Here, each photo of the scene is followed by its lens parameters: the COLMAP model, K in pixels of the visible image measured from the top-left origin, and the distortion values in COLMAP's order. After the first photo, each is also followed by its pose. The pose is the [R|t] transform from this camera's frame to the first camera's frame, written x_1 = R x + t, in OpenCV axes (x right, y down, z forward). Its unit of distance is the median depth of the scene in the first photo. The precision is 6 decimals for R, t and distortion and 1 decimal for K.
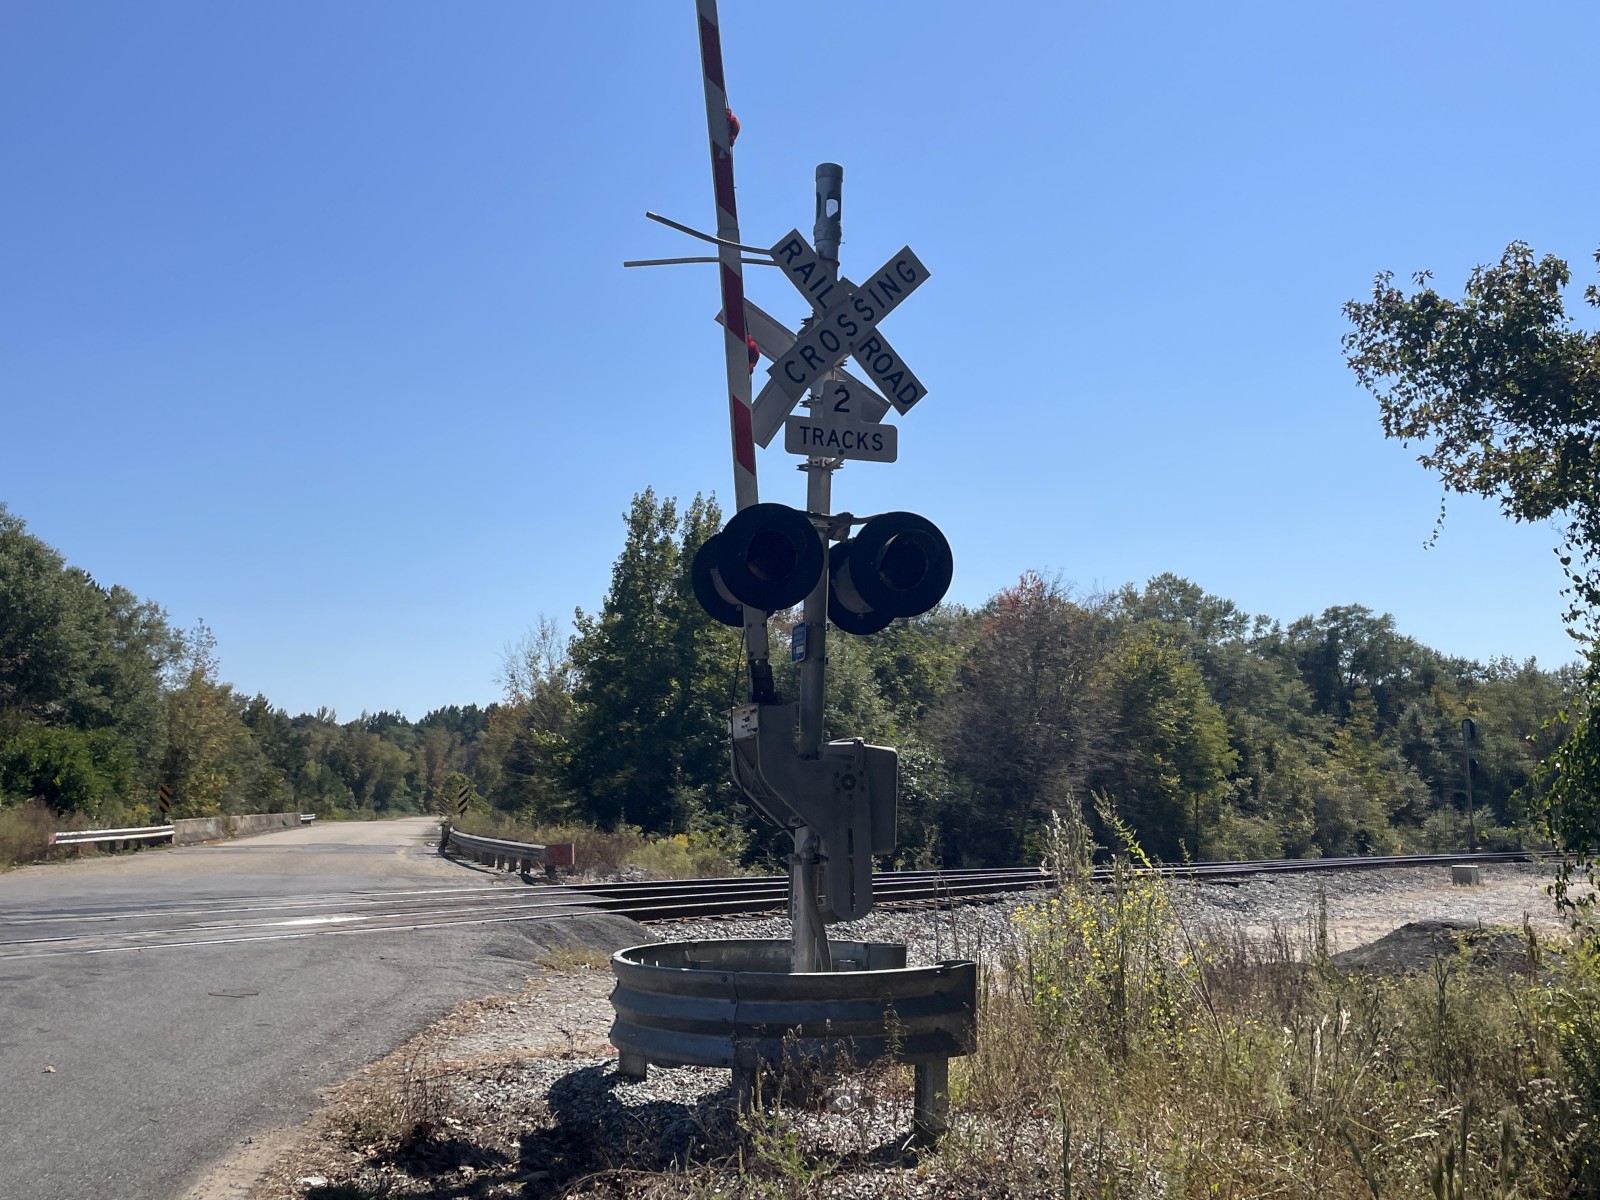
lens RADIAL K [[1529.5, 0, 797.0], [0, 1529.5, 557.1], [0, 0, 1]] dist [0.119377, -0.201983]
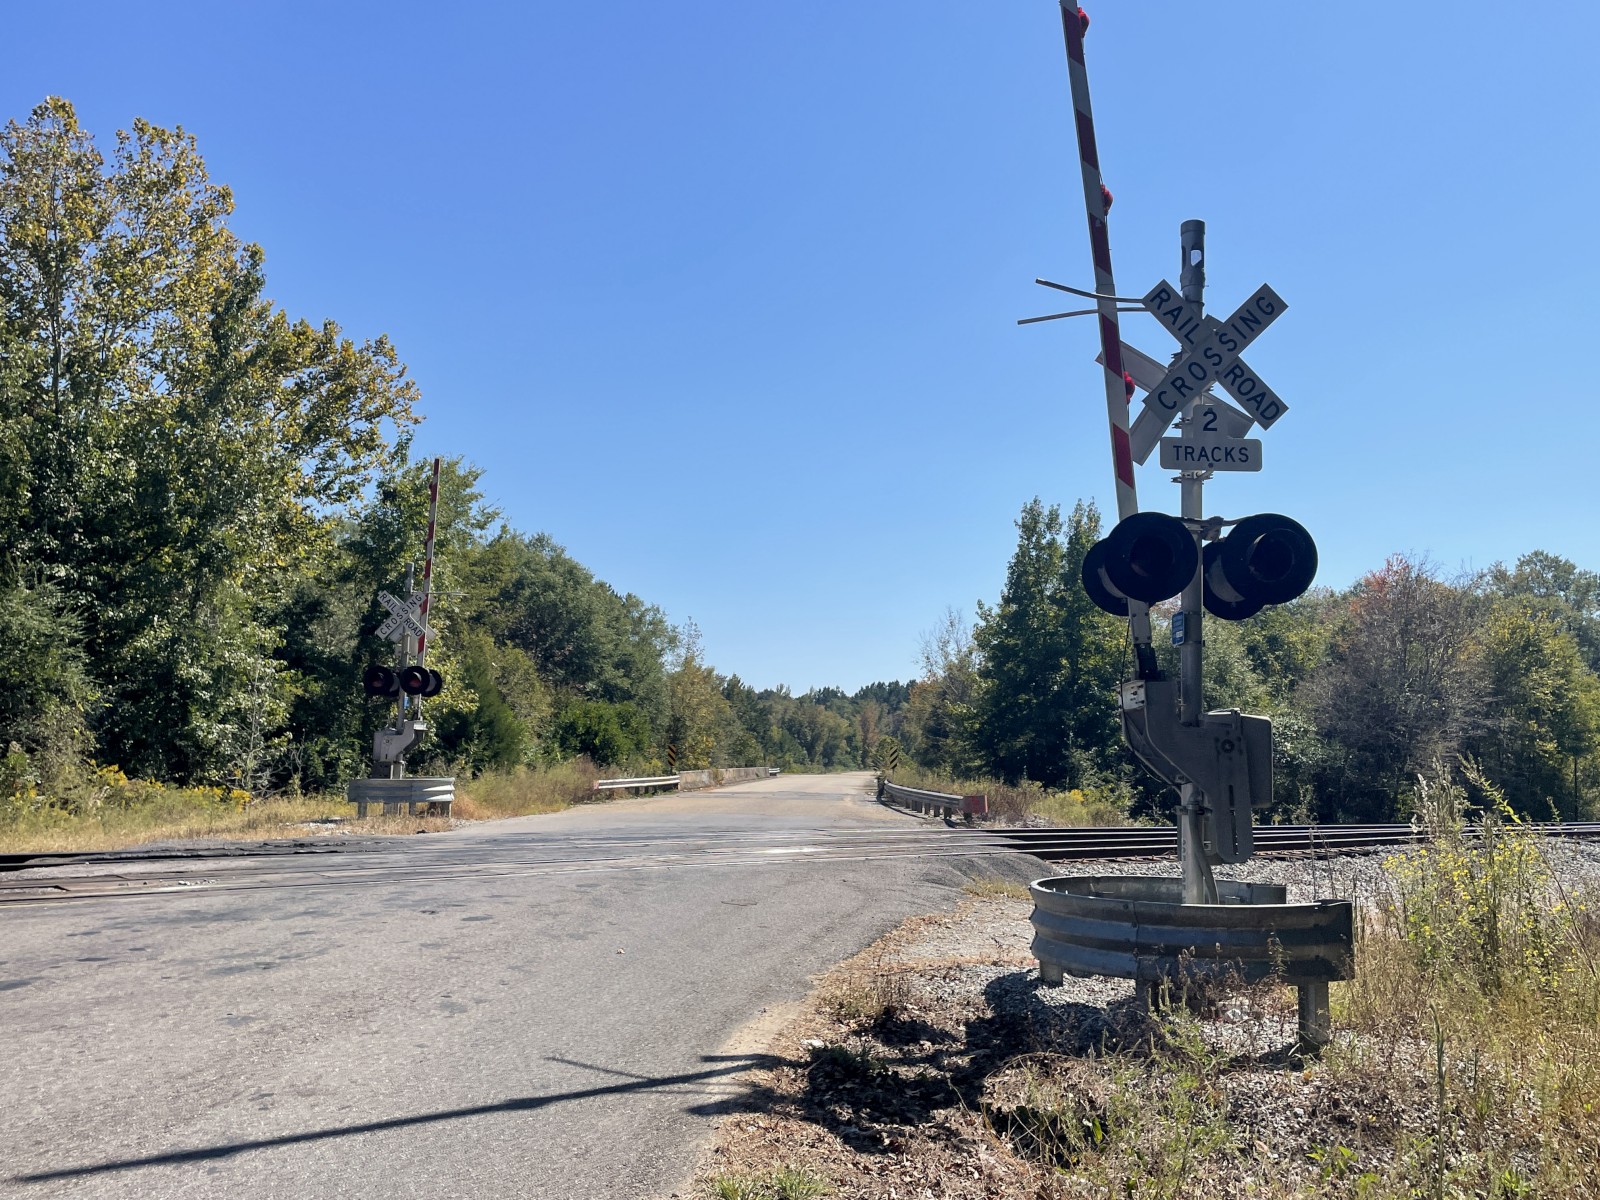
lens RADIAL K [[1281.0, 0, 794.6], [0, 1281.0, 582.3], [0, 0, 1]] dist [0.089750, -0.112034]
pose [[0.959499, -0.034289, -0.279618, -0.000804], [0.039742, 0.999114, 0.013851, -0.001410], [0.278895, -0.024403, 0.960012, -0.010156]]
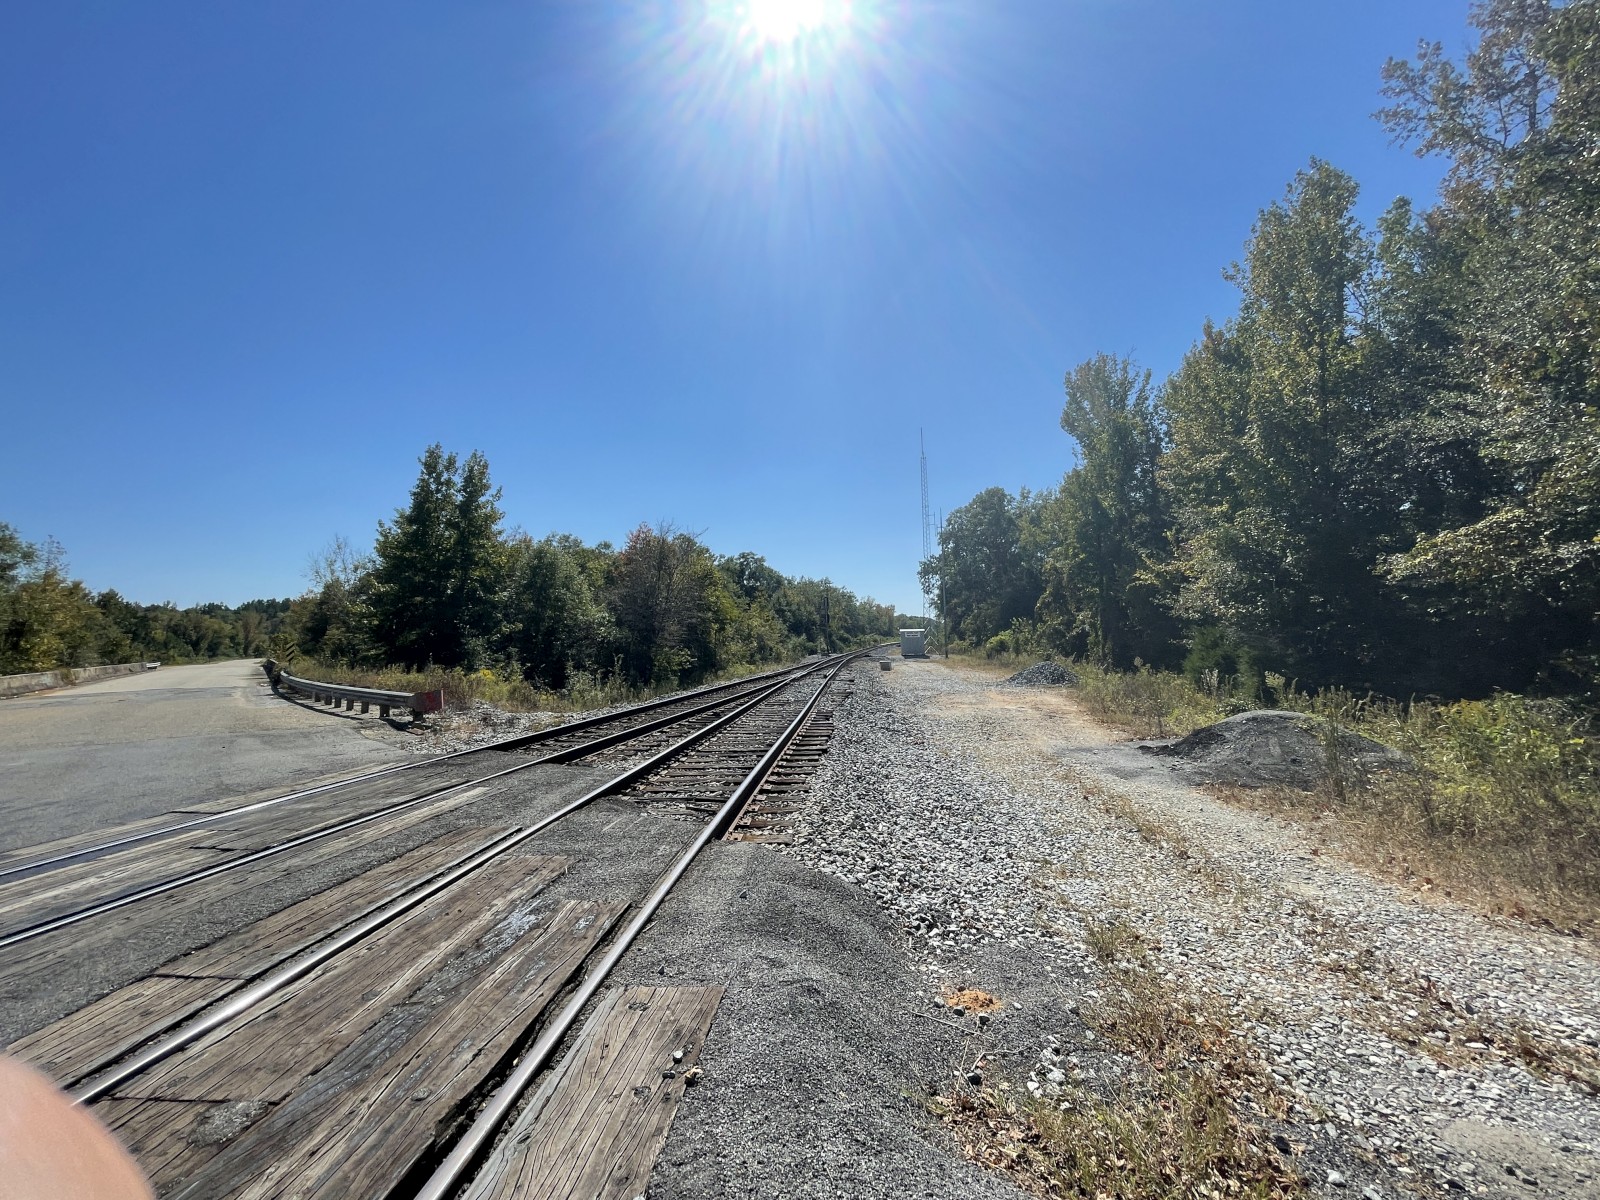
lens RADIAL K [[641.2, 0, 799.0], [0, 641.2, 594.7], [0, 0, 1]] dist [-0.001235, -0.000151]
pose [[0.886252, -0.002445, 0.463198, -0.141343], [-0.039375, 0.995969, 0.080596, 0.074400], [-0.461527, -0.089667, 0.882583, 0.509492]]
